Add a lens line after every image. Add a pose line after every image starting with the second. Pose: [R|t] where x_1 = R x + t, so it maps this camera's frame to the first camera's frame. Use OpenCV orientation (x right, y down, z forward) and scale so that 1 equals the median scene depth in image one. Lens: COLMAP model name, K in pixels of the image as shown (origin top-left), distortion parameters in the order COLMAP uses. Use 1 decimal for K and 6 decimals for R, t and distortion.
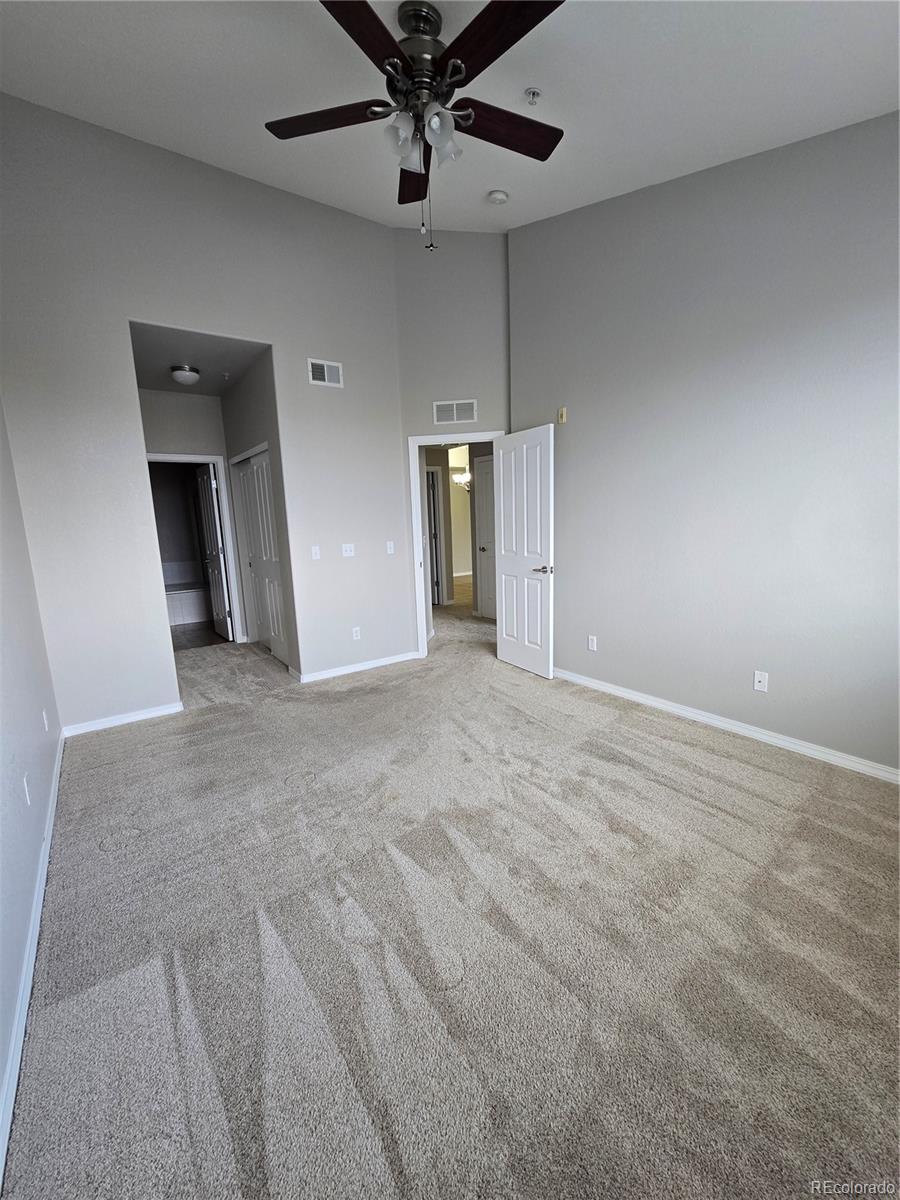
lens RADIAL K [[485.9, 0, 456.4], [0, 485.9, 604.4], [0, 0, 1]] dist [-0.002908, -0.000004]
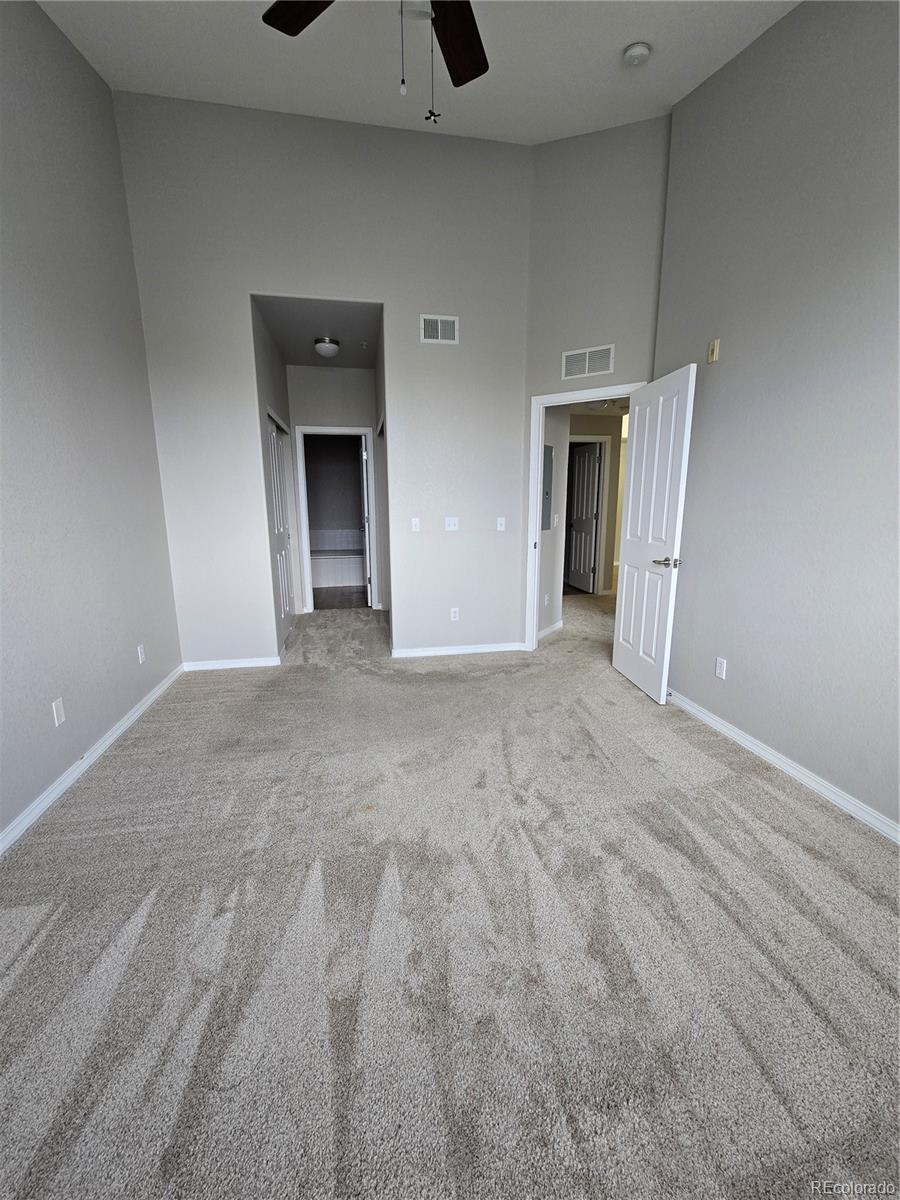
lens RADIAL K [[487.8, 0, 456.6], [0, 487.8, 603.4], [0, 0, 1]] dist [-0.008642, 0.003636]
pose [[0.906462, 0.116801, -0.405813, 0.205050], [-0.101488, 0.993078, 0.059133, -0.019282], [0.409910, -0.012416, 0.912041, 0.174420]]
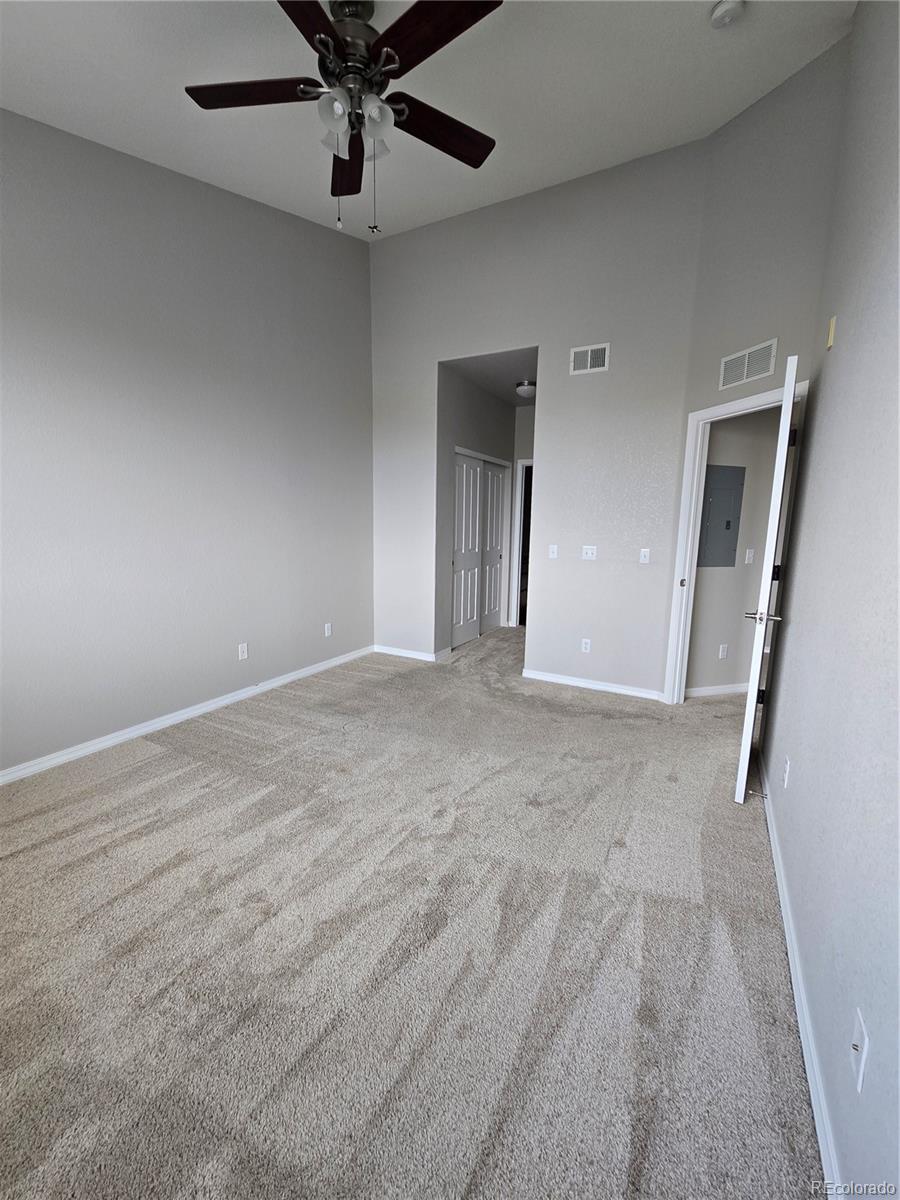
lens RADIAL K [[487.8, 0, 456.6], [0, 487.8, 603.4], [0, 0, 1]] dist [-0.008642, 0.003636]
pose [[0.434878, 0.188200, -0.880603, 0.547329], [-0.191532, 0.974871, 0.113761, -0.085451], [0.879885, 0.119191, 0.459996, 0.429871]]
